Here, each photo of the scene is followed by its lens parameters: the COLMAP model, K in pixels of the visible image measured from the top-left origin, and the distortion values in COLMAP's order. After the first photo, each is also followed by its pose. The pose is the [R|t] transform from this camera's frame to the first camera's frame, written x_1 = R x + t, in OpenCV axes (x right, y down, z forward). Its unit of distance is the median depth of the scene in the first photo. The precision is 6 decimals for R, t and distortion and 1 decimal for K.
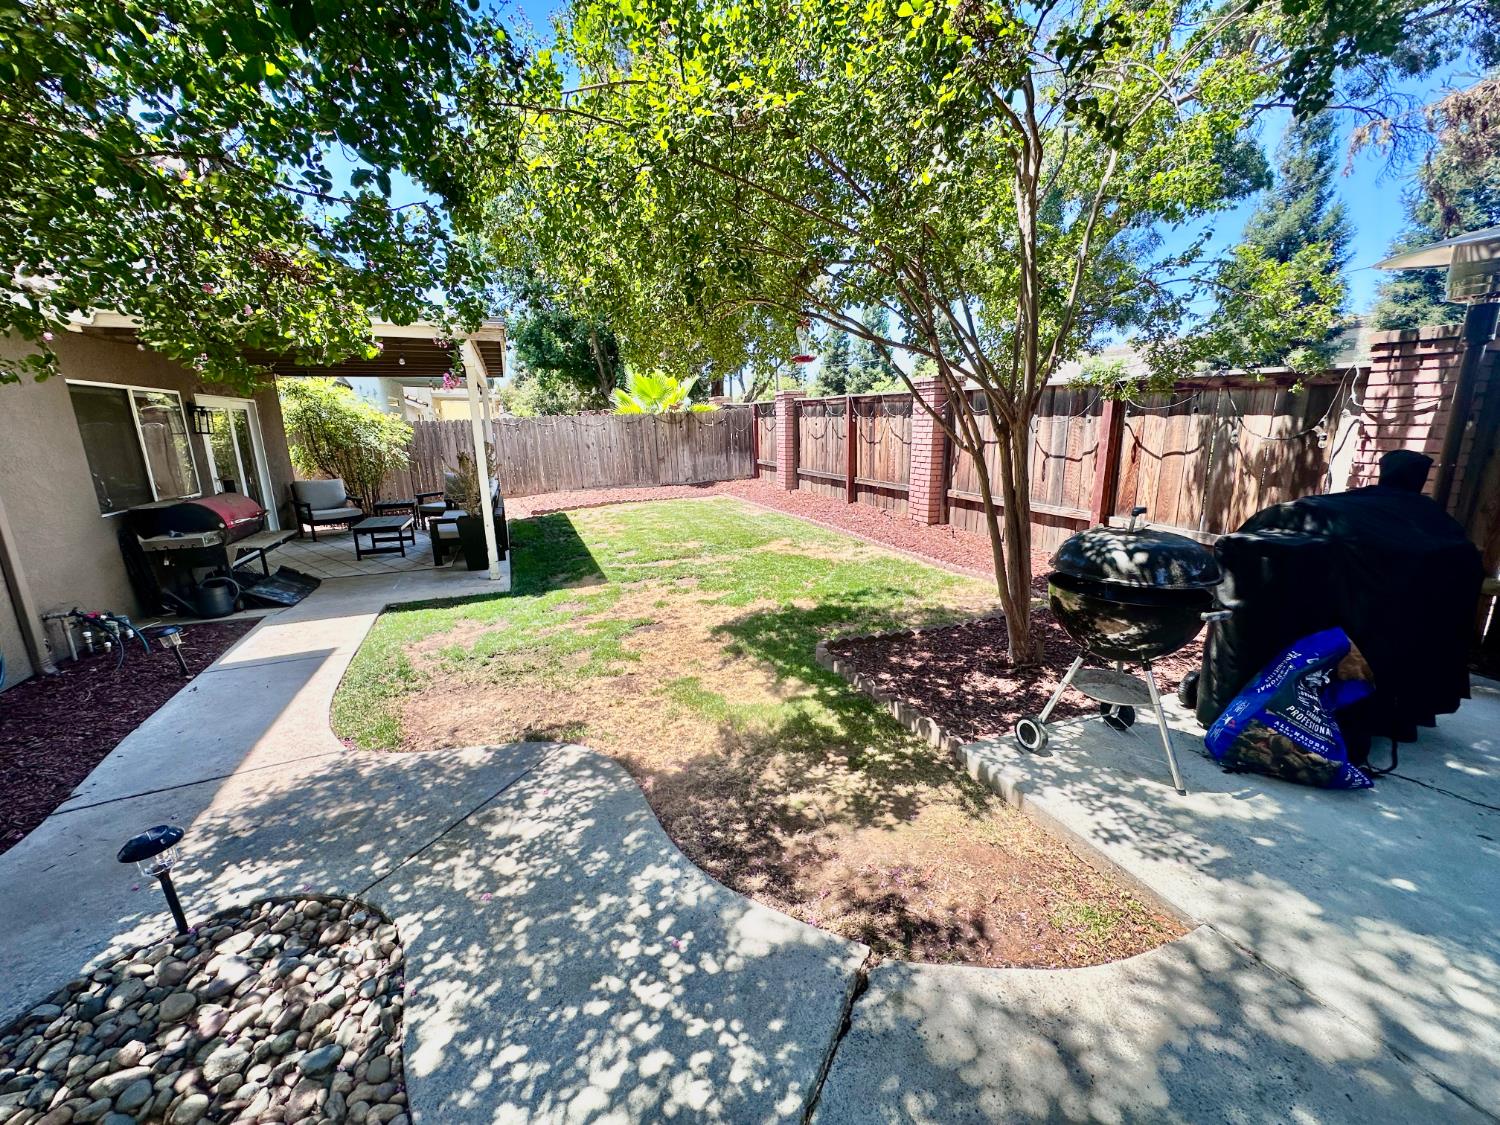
lens RADIAL K [[600.1, 0, 749.3], [0, 600.1, 559.0], [0, 0, 1]] dist [-0.005979, 0.001505]
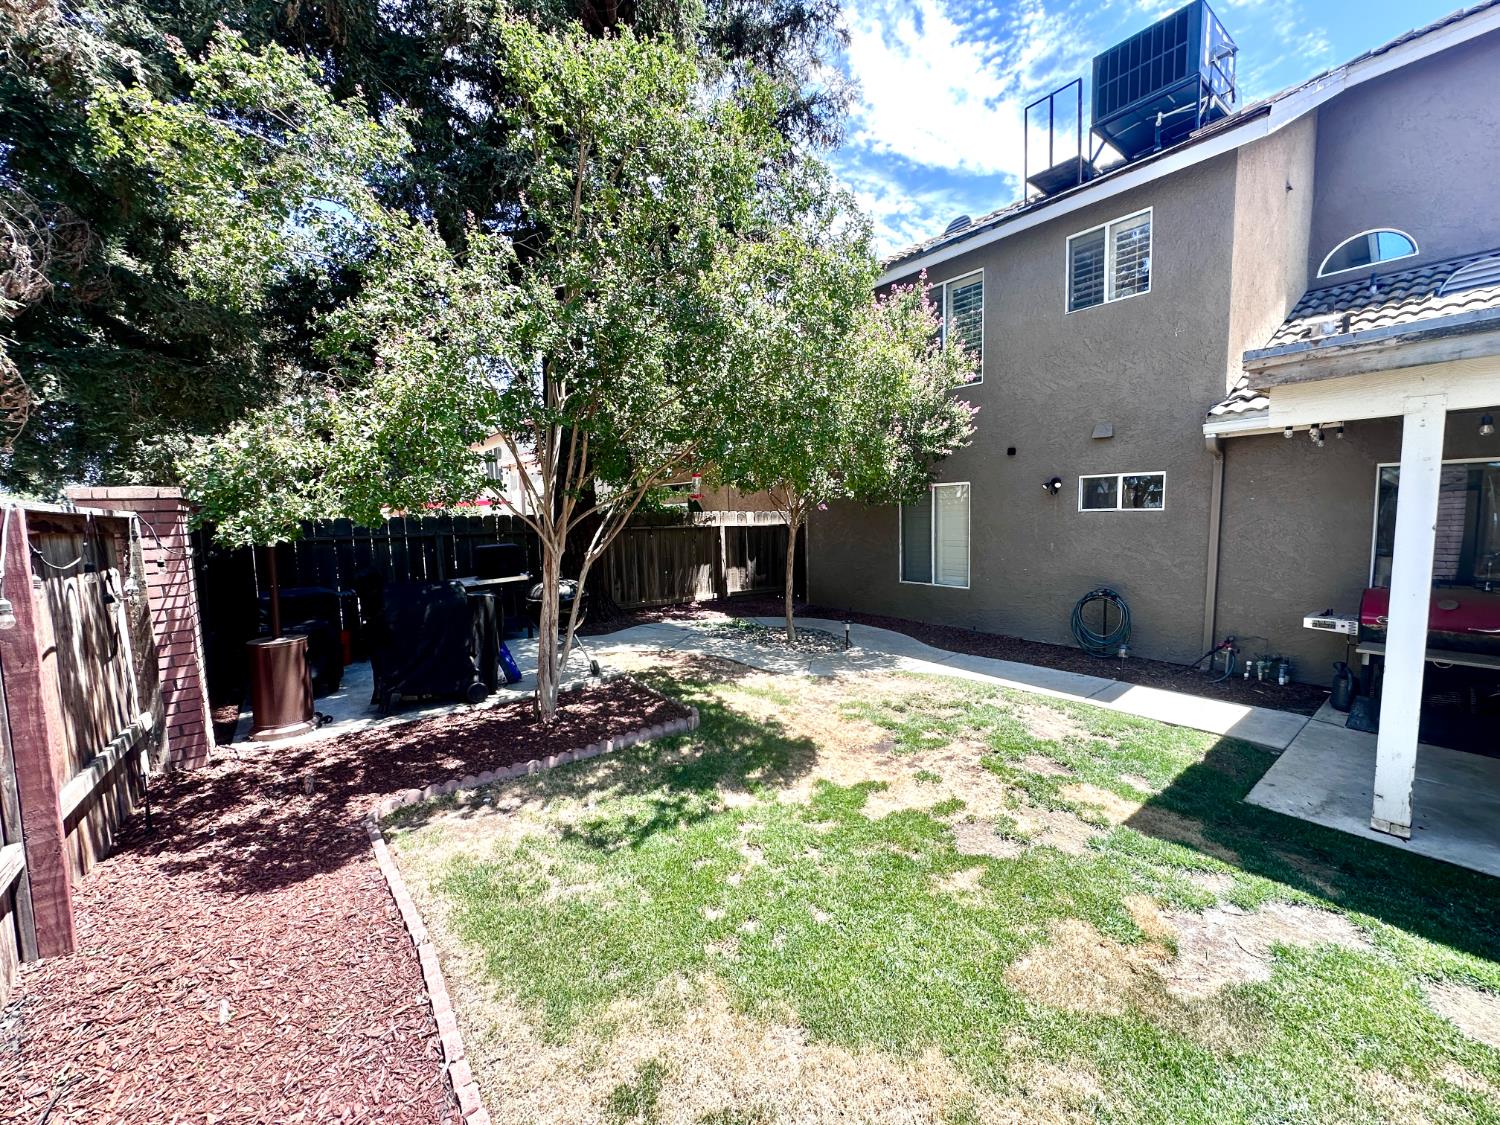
lens RADIAL K [[600.1, 0, 747.8], [0, 600.1, 563.7], [0, 0, 1]] dist [-0.005979, 0.001505]
pose [[-0.960749, 0.072972, -0.267648, 0.421675], [-0.013196, 0.951671, 0.306834, -0.689174], [0.277104, 0.298323, -0.913355, 2.685826]]
